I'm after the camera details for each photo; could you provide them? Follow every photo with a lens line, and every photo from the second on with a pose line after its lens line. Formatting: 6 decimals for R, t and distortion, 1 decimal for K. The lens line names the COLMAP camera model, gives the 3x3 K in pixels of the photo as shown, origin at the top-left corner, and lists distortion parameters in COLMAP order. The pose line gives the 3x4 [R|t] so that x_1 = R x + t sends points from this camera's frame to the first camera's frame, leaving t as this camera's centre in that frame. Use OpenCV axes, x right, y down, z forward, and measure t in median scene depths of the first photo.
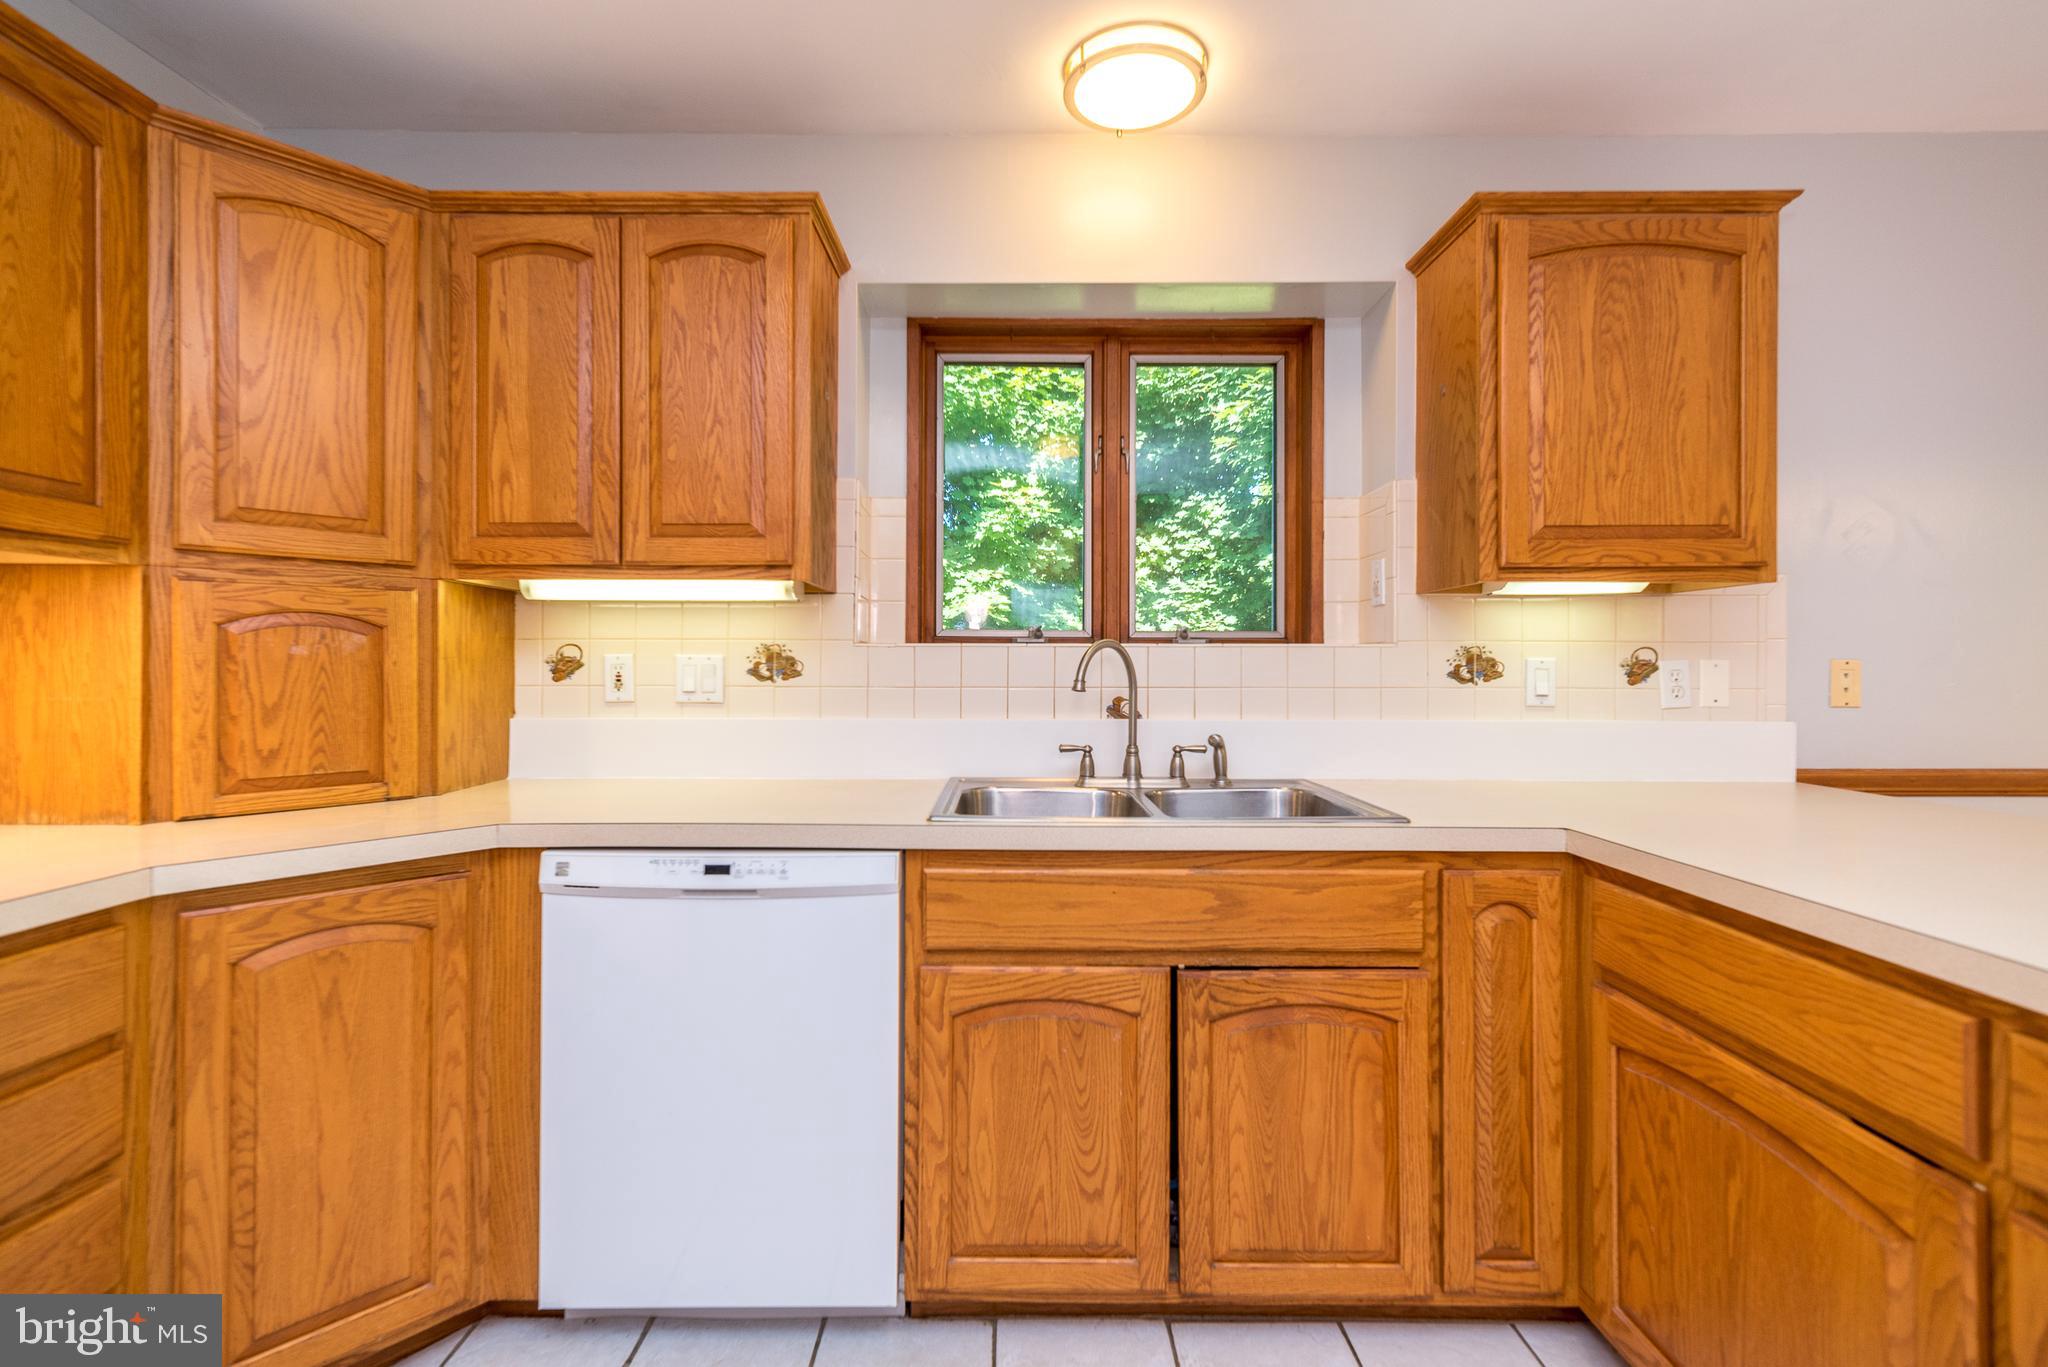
lens RADIAL K [[889.2, 0, 1023.4], [0, 889.2, 663.8], [0, 0, 1]] dist [0.008740, 0.000244]
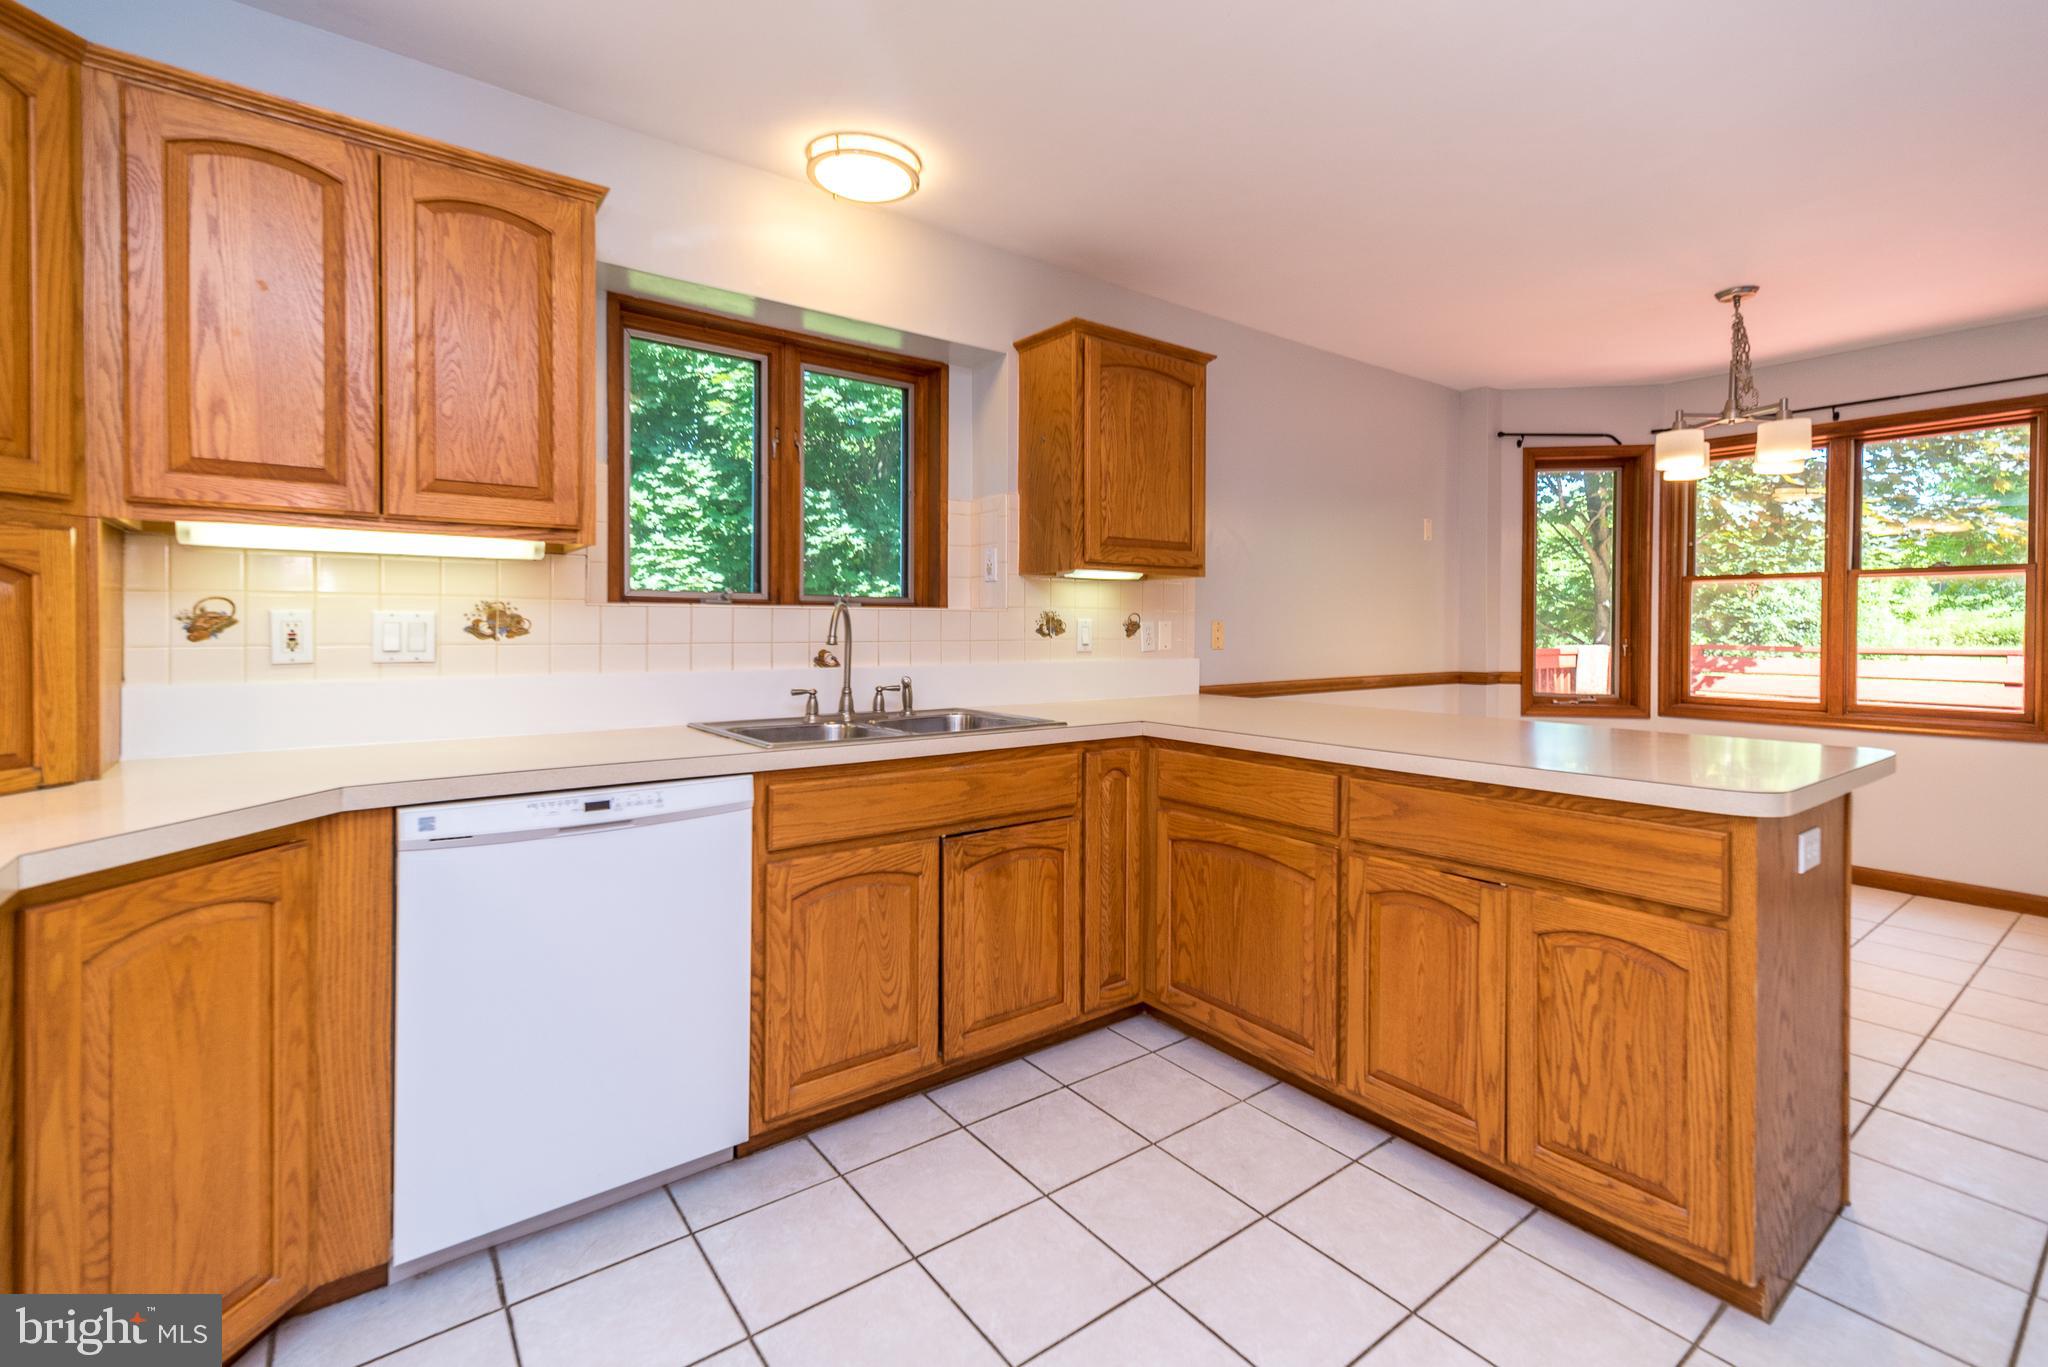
lens RADIAL K [[889.2, 0, 1030.6], [0, 889.2, 629.3], [0, 0, 1]] dist [0.008740, 0.000244]
pose [[0.799826, -0.000946, 0.600231, -0.474875], [-0.004323, 0.999964, 0.007337, -0.001477], [-0.600216, -0.008463, 0.799793, -0.183454]]
